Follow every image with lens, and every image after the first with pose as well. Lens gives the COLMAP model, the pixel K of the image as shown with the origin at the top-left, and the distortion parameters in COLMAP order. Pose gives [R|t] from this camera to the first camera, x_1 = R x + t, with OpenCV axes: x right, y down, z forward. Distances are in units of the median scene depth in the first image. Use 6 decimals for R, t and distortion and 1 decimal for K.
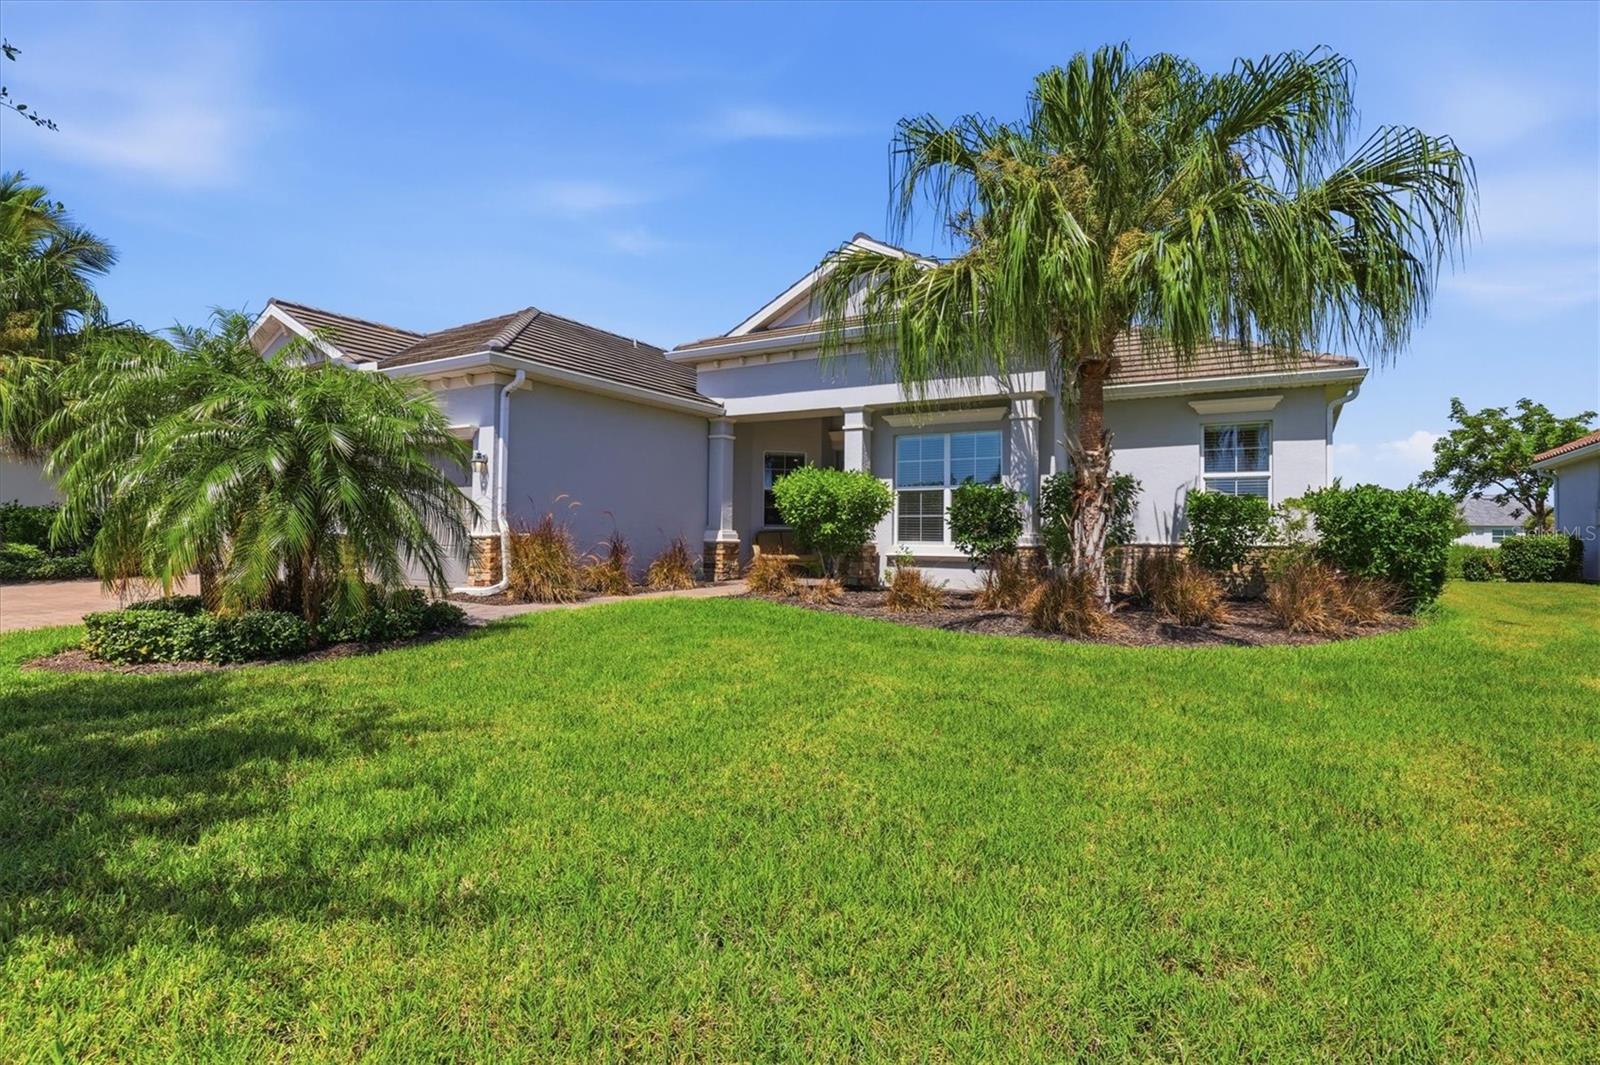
lens RADIAL K [[812.3, 0, 777.8], [0, 812.3, 530.2], [0, 0, 1]] dist [0.000176, 0.000010]
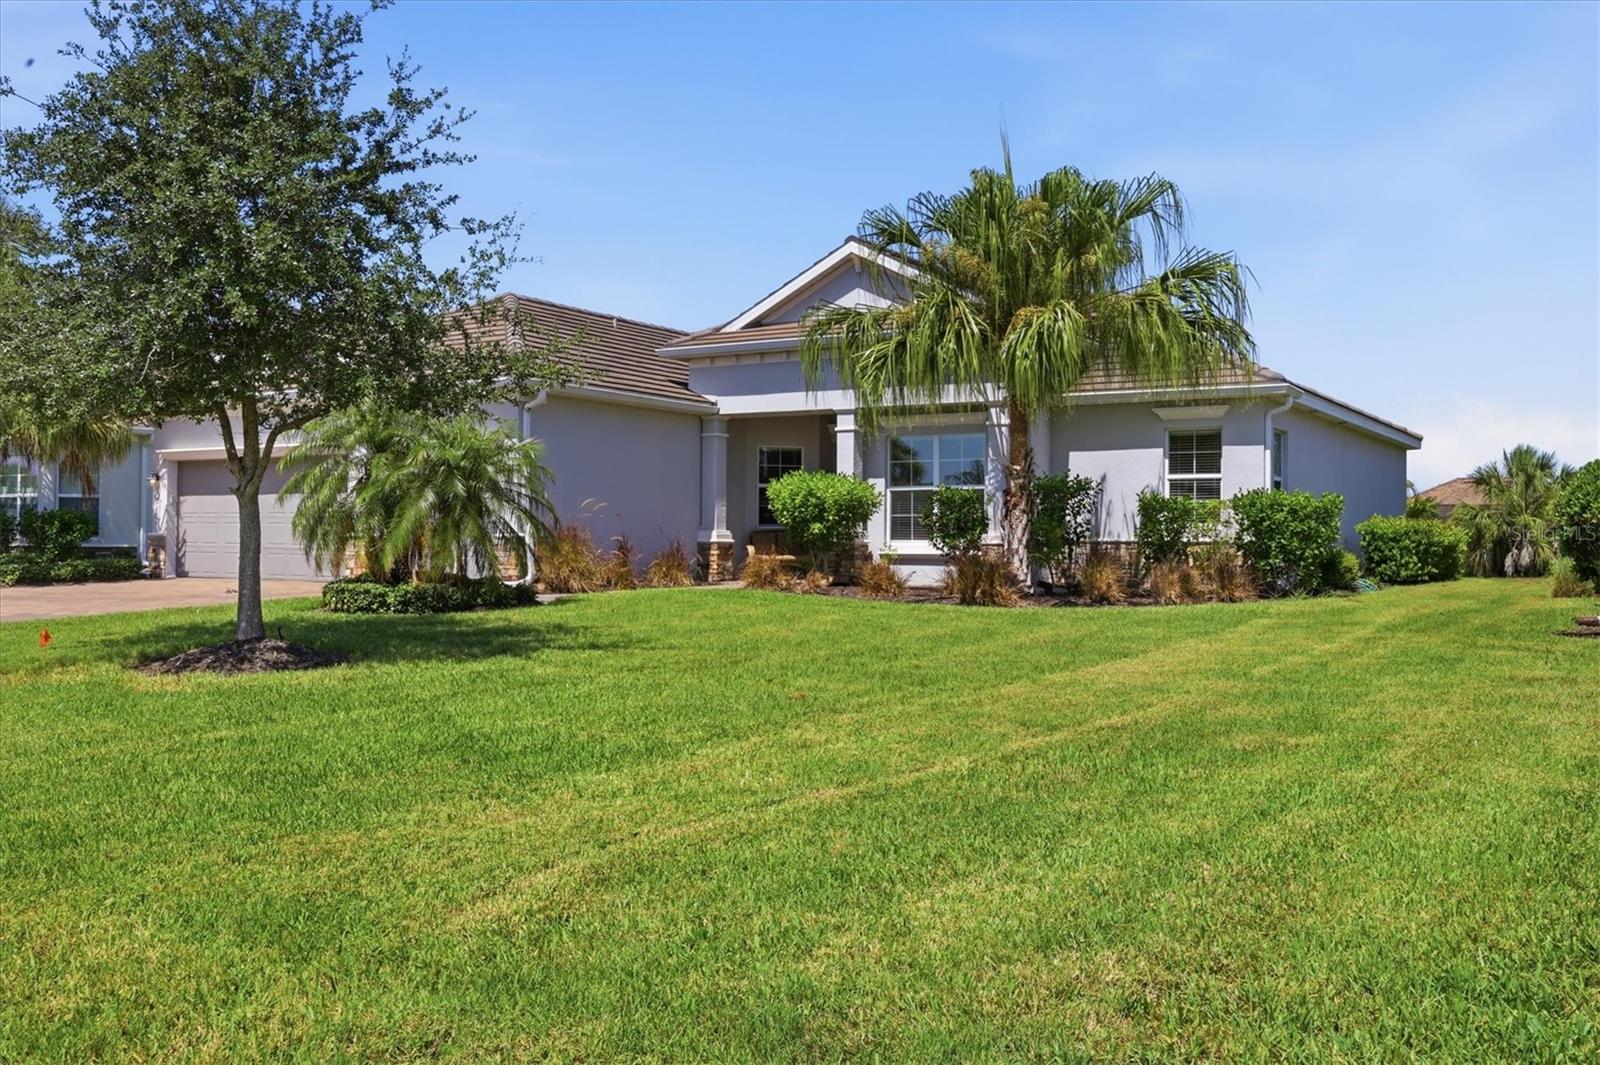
lens RADIAL K [[1404.7, 0, 800.0], [0, 1404.7, 532.5], [0, 0, 1]] dist [-0.000314, -0.000430]
pose [[0.999926, -0.005493, 0.010861, 0.017753], [0.005471, 0.999983, 0.002062, -0.000164], [-0.010872, -0.002003, 0.999939, -0.851642]]
